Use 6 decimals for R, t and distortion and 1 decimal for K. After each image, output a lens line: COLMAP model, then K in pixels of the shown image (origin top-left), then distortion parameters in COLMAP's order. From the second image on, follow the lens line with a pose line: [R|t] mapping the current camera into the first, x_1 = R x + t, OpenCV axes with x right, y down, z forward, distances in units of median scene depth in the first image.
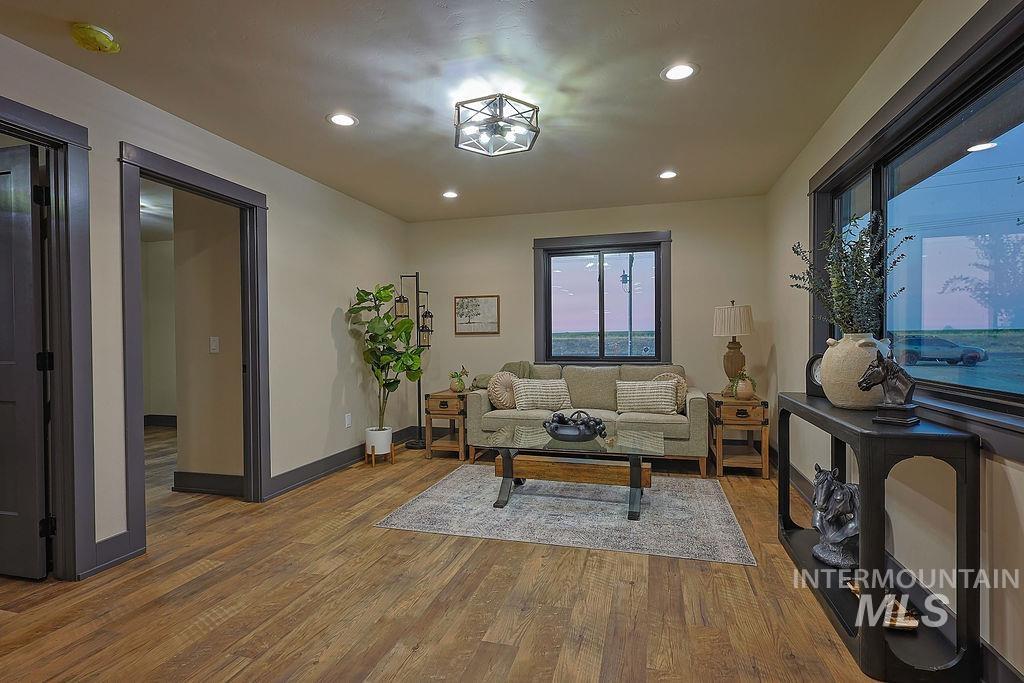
lens RADIAL K [[506.3, 0, 512.0], [0, 506.3, 341.5], [0, 0, 1]] dist [0.000153, 0.000903]
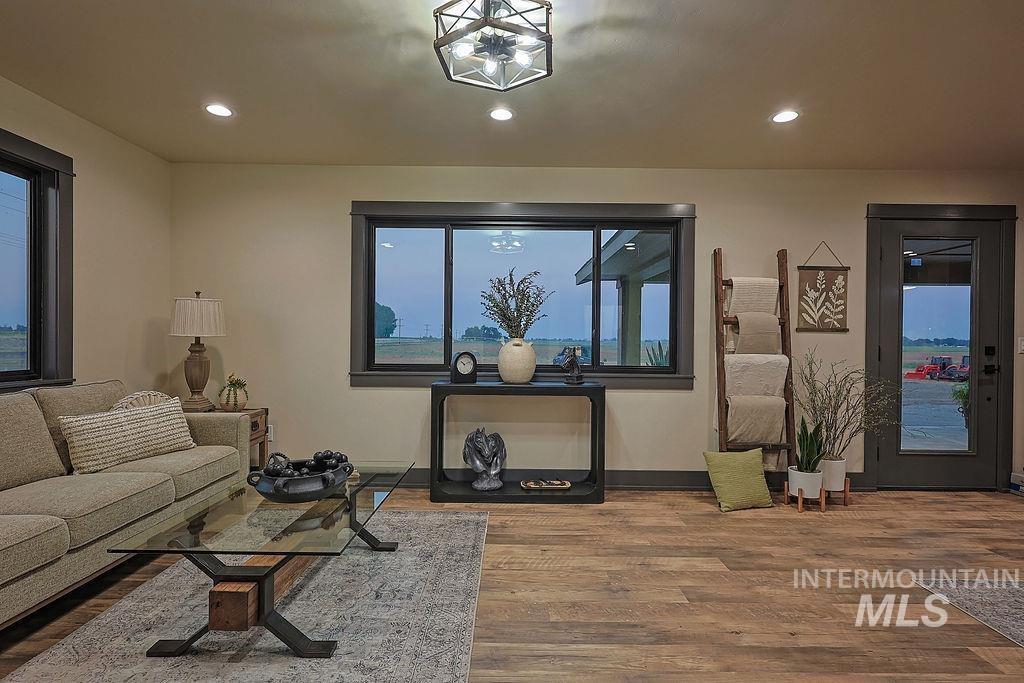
lens RADIAL K [[500.7, 0, 514.7], [0, 500.7, 341.7], [0, 0, 1]] dist [0.001568, 0.001023]
pose [[-0.274606, -0.001284, 0.961556, -0.798512], [-0.000653, 0.999999, 0.001149, -0.005660], [-0.961557, -0.000313, -0.274607, 1.289739]]
